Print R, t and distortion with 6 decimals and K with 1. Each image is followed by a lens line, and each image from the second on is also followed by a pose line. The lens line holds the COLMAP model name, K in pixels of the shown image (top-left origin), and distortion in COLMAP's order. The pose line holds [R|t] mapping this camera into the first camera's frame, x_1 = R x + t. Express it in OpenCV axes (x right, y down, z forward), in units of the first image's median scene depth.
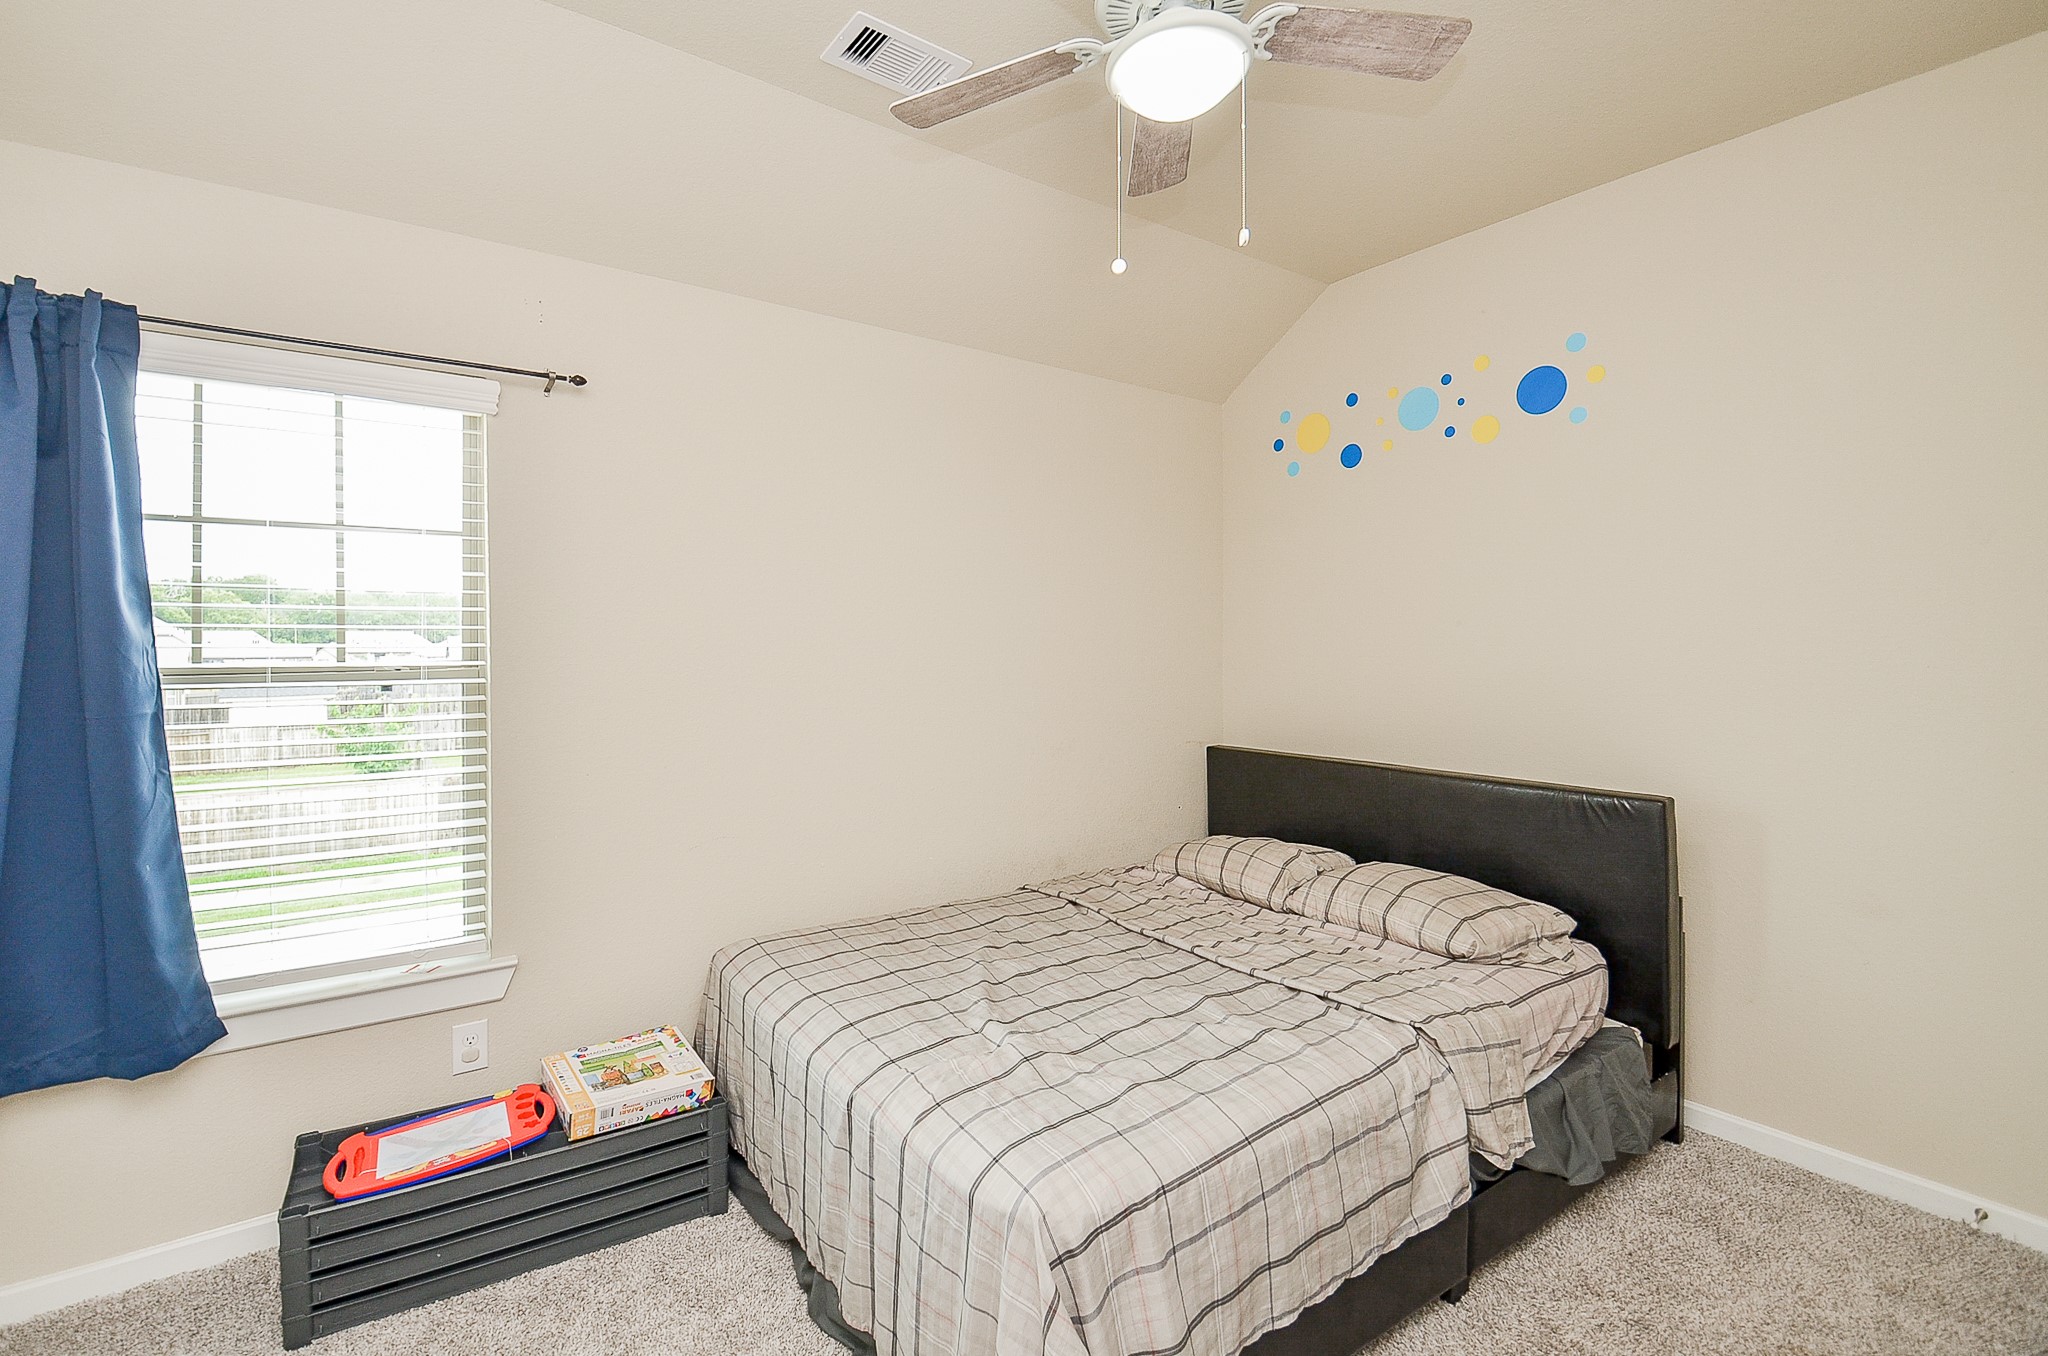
lens RADIAL K [[909.7, 0, 1013.1], [0, 909.7, 637.9], [0, 0, 1]] dist [0.028496, -0.024879]
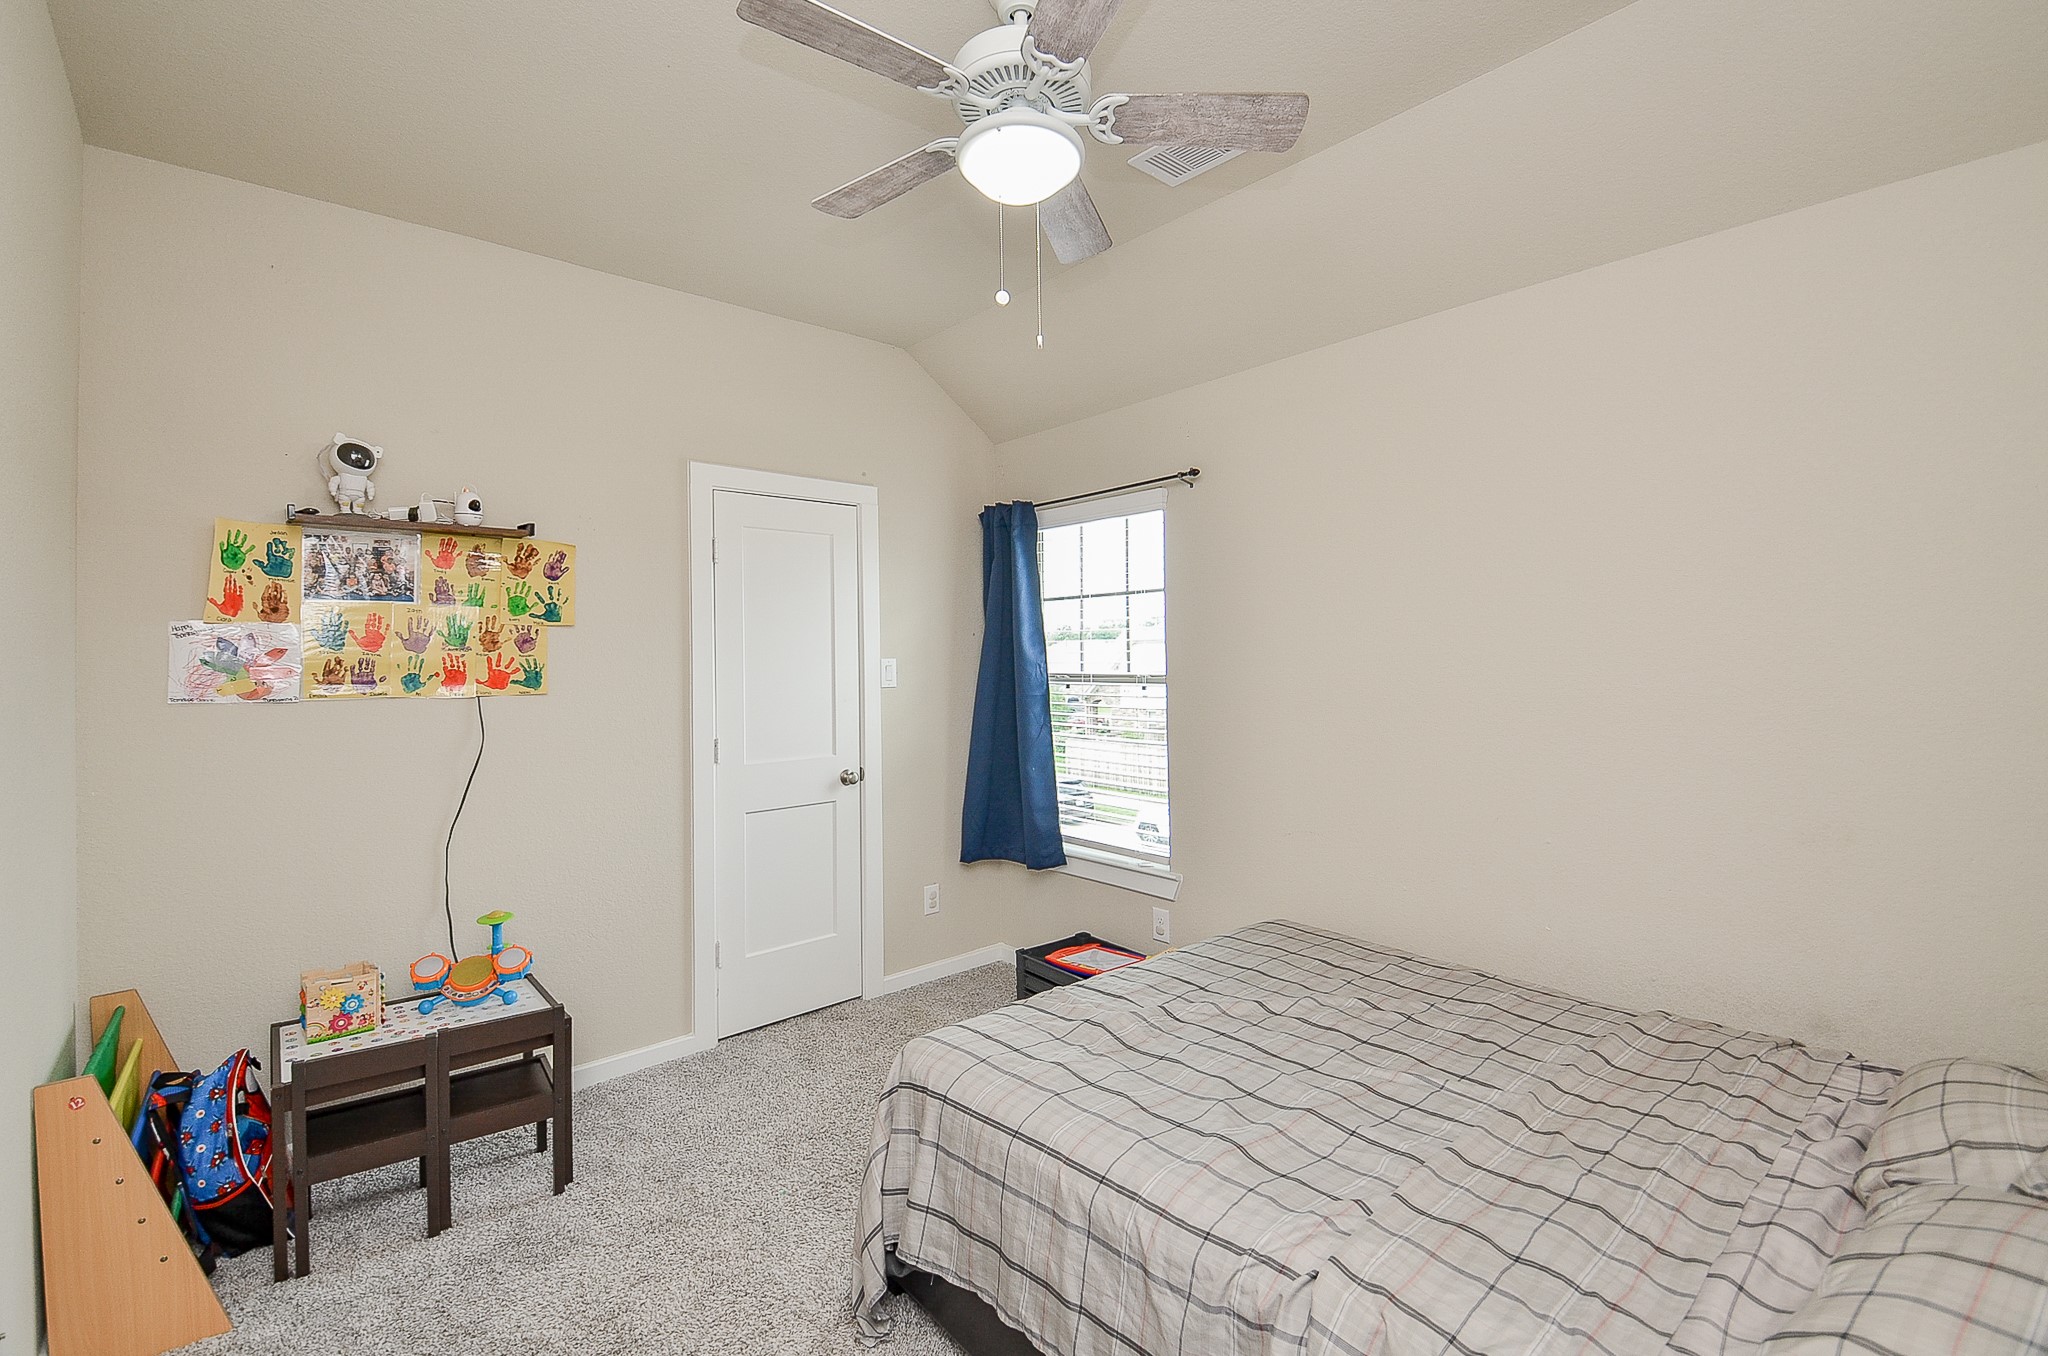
lens RADIAL K [[909.7, 0, 1013.1], [0, 909.7, 637.9], [0, 0, 1]] dist [0.028496, -0.024879]
pose [[0.094905, -0.020902, -0.995267, 1.045738], [0.013767, 0.999712, -0.019682, -0.007473], [0.995391, -0.011834, 0.095165, 0.707930]]
